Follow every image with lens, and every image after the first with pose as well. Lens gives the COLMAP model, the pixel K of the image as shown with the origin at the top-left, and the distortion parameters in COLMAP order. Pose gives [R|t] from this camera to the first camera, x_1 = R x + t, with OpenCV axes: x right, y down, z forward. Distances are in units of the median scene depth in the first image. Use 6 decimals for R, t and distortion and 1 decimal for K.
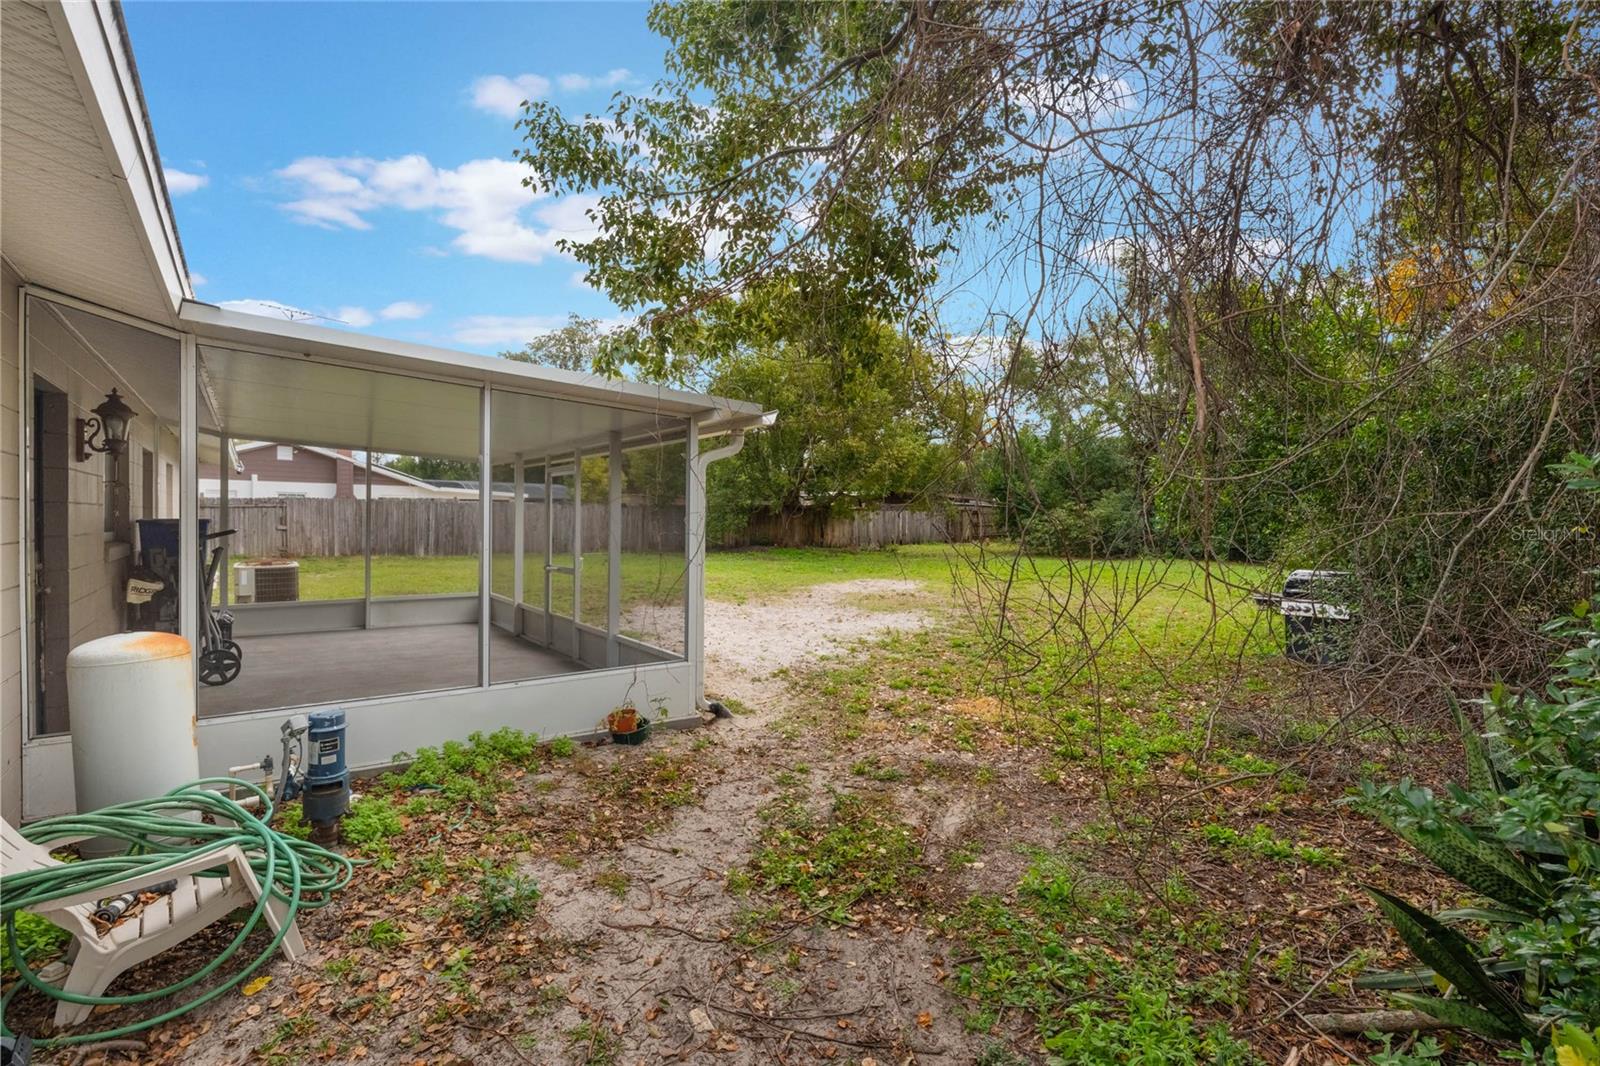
lens RADIAL K [[733.0, 0, 800.7], [0, 733.0, 532.1], [0, 0, 1]] dist [0.000465, -0.000002]
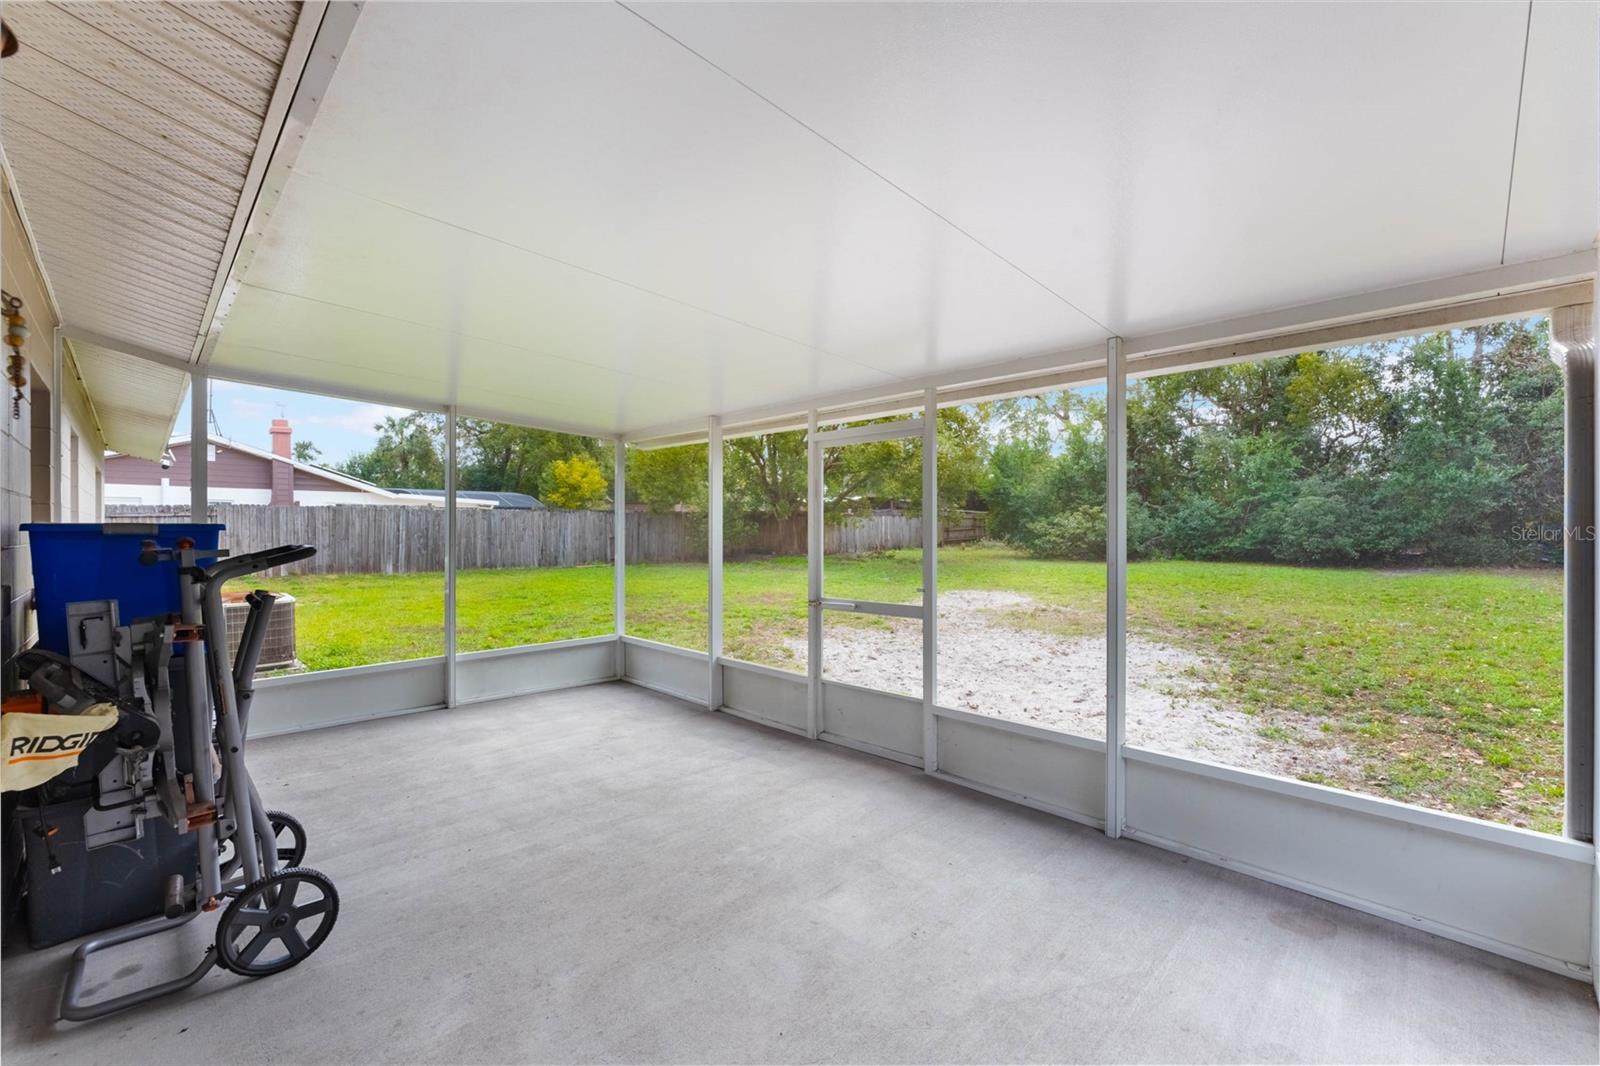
lens RADIAL K [[673.6, 0, 799.3], [0, 673.6, 533.8], [0, 0, 1]] dist [-0.001381, -0.000122]
pose [[0.990796, -0.012706, 0.134763, -0.154357], [0.013721, 0.999884, -0.006607, -0.001168], [-0.134664, 0.008396, 0.990856, 0.167654]]
